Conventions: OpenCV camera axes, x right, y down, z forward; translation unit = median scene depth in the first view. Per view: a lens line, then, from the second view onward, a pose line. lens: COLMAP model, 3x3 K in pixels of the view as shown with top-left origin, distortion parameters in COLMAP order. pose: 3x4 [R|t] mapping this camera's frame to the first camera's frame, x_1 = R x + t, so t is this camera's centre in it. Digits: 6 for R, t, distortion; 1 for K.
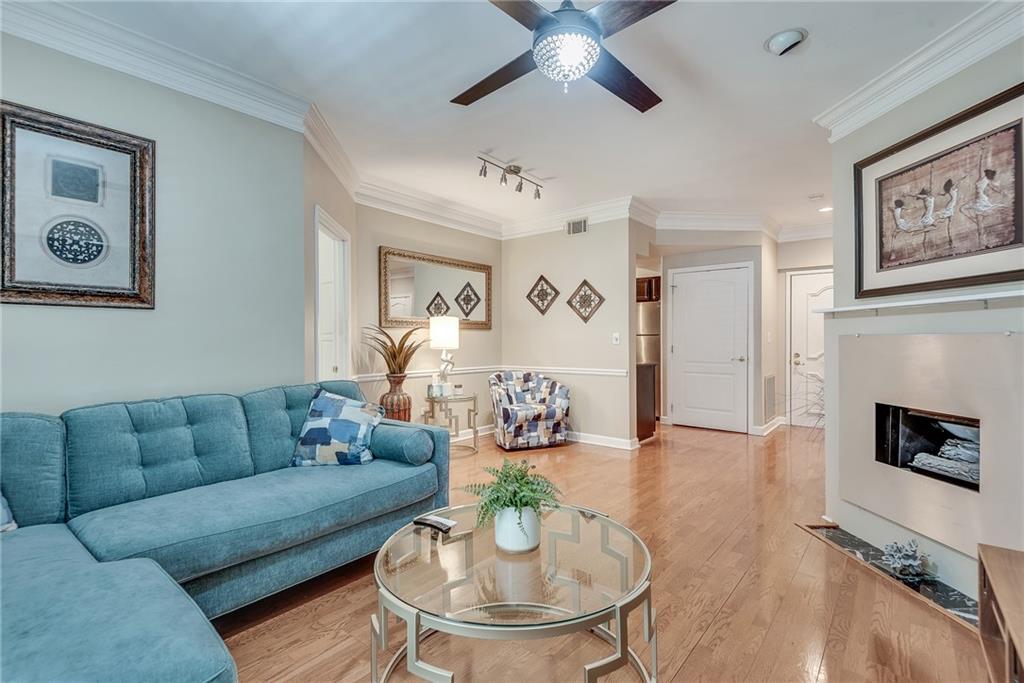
lens RADIAL K [[478.6, 0, 519.8], [0, 478.6, 332.5], [0, 0, 1]] dist [0.023933, -0.009849]
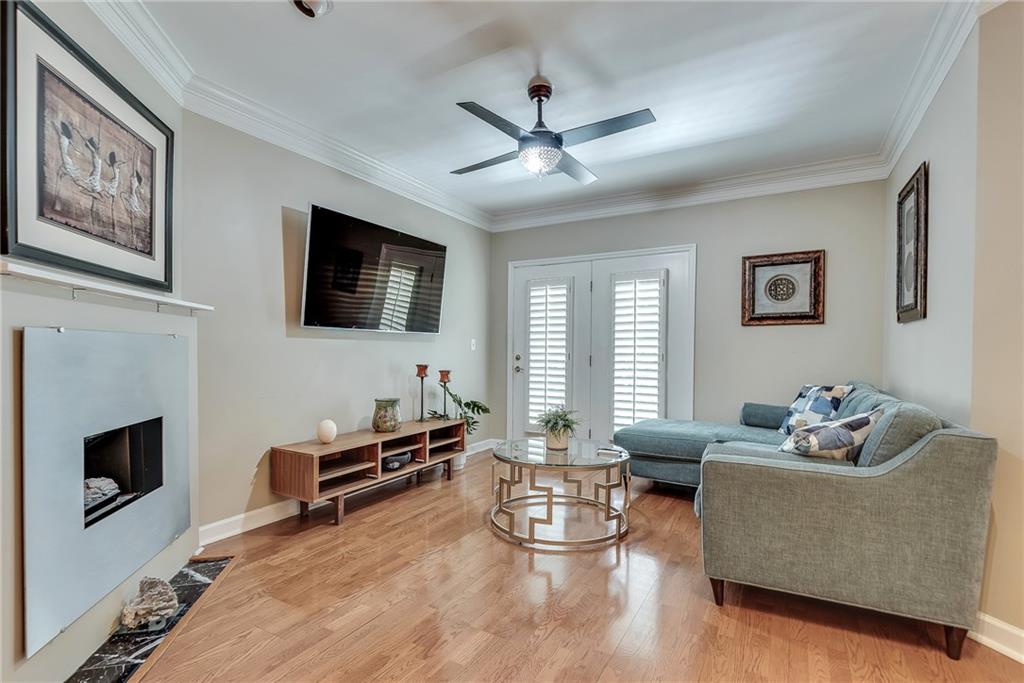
lens RADIAL K [[478.6, 0, 529.8], [0, 478.6, 348.4], [0, 0, 1]] dist [0.023933, -0.009849]
pose [[-0.983365, -0.005261, -0.181562, 0.169727], [-0.002592, 0.999885, -0.014936, 0.021919], [0.181620, -0.014217, -0.983266, 1.051370]]
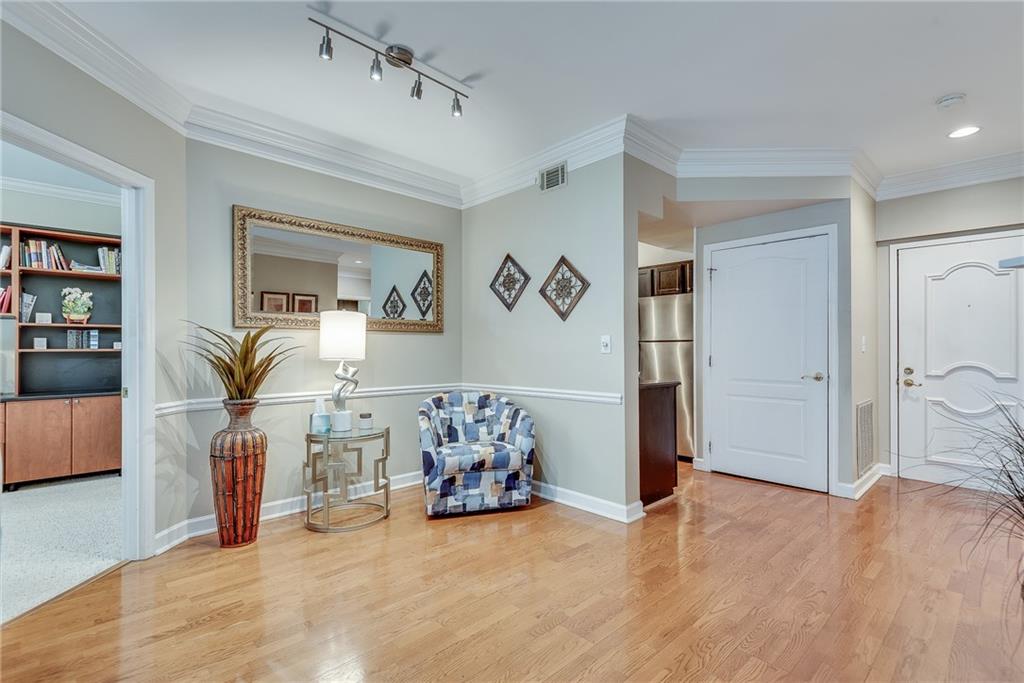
lens RADIAL K [[478.6, 0, 521.4], [0, 478.6, 342.3], [0, 0, 1]] dist [0.023933, -0.009849]
pose [[0.992057, -0.002216, -0.125768, 0.198771], [0.002159, 0.999997, -0.000588, 0.011542], [0.125769, 0.000312, 0.992060, 0.412217]]
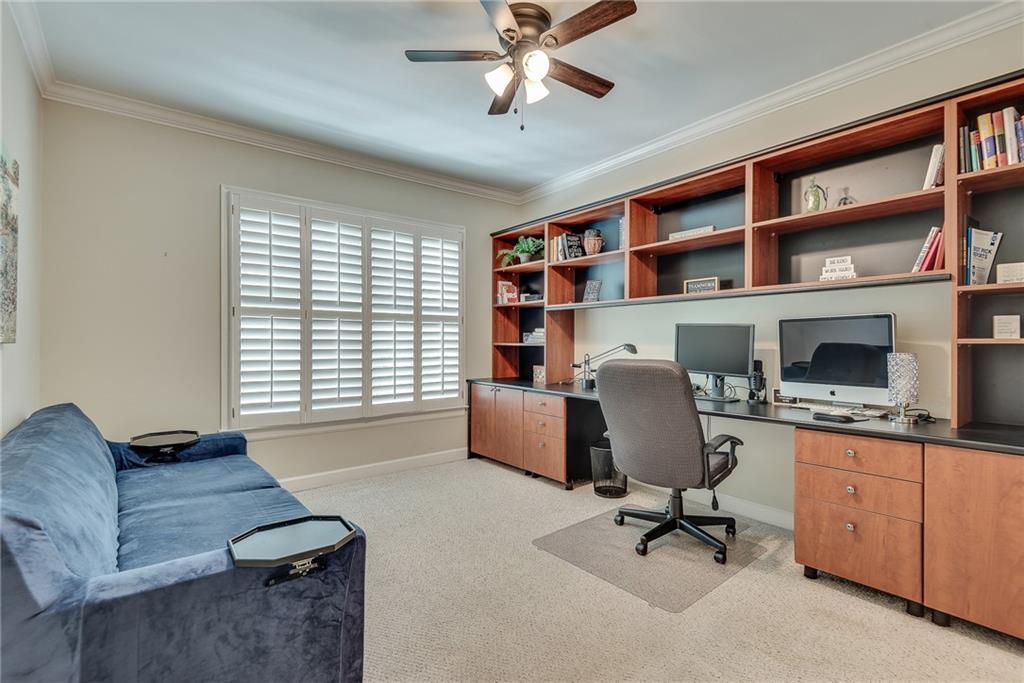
lens RADIAL K [[478.6, 0, 514.1], [0, 478.6, 344.6], [0, 0, 1]] dist [0.023933, -0.009849]
pose [[-0.213479, 0.002587, -0.976944, -0.327005], [0.011409, 0.999935, 0.000154, 0.023009], [0.976881, -0.011113, -0.213495, 0.897544]]
